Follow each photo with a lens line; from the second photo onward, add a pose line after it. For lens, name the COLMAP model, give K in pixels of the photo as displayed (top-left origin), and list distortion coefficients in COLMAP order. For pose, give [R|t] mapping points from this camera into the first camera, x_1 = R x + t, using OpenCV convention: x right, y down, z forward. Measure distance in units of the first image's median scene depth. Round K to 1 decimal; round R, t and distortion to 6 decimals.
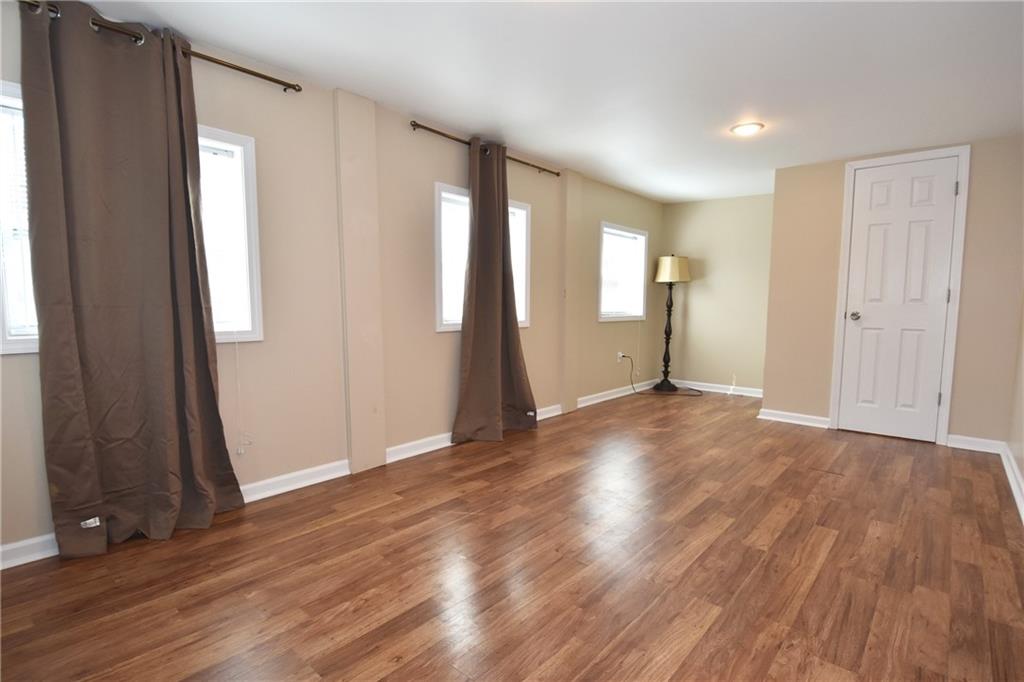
lens RADIAL K [[494.5, 0, 511.8], [0, 494.5, 354.3], [0, 0, 1]] dist [0.030136, -0.026652]
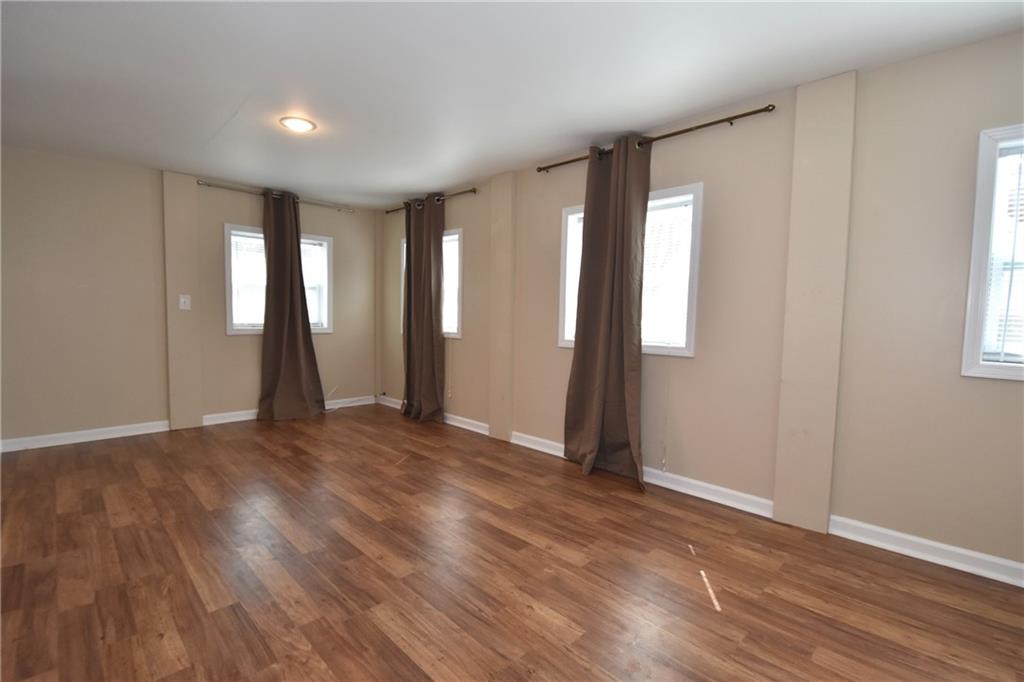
lens RADIAL K [[451.9, 0, 505.8], [0, 451.9, 357.6], [0, 0, 1]] dist [0.003280, -0.015874]
pose [[-0.062430, 0.083408, -0.994558, 1.101345], [-0.125944, 0.987877, 0.090754, -0.127437], [0.990071, 0.130925, -0.051169, 1.236520]]
